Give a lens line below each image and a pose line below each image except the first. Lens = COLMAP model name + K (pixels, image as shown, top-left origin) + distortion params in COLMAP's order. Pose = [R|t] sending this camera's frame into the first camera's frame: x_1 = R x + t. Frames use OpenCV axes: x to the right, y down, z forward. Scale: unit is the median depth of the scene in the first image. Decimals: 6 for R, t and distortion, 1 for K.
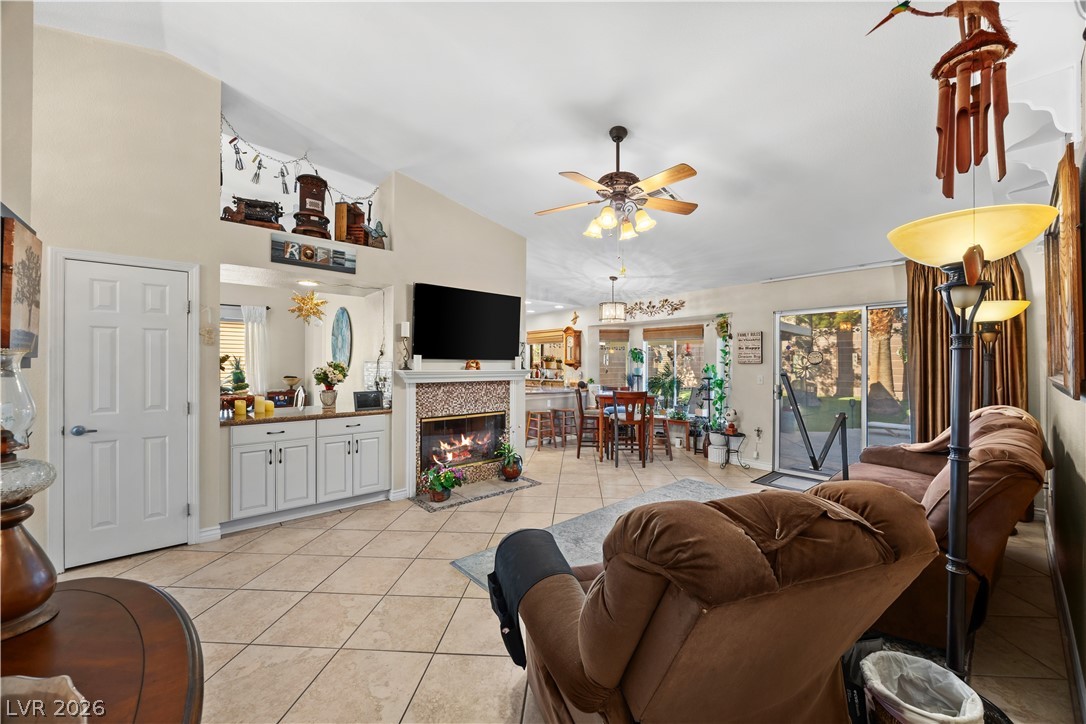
lens RADIAL K [[415.2, 0, 553.2], [0, 415.2, 360.6], [0, 0, 1]] dist [0.001562, 0.001230]
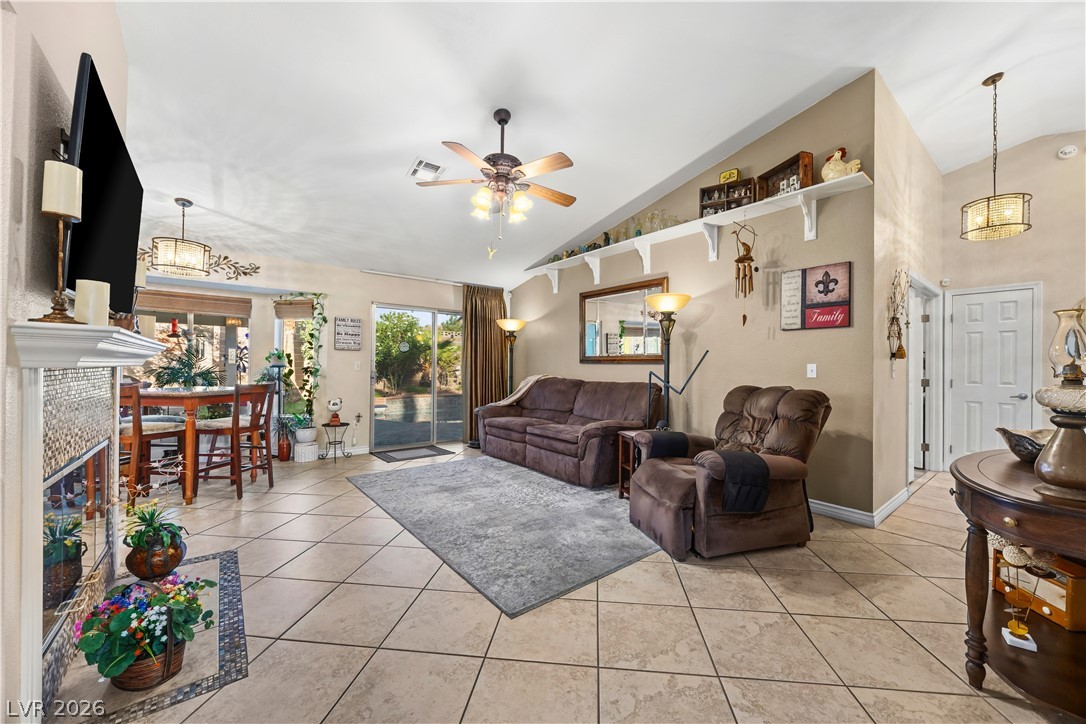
lens RADIAL K [[415.2, 0, 551.7], [0, 415.2, 361.4], [0, 0, 1]] dist [0.001562, 0.001230]
pose [[0.035774, 0.013503, 0.999269, -0.483898], [-0.022034, 0.999676, -0.012720, 0.034990], [-0.999117, -0.021563, 0.036060, 0.472082]]
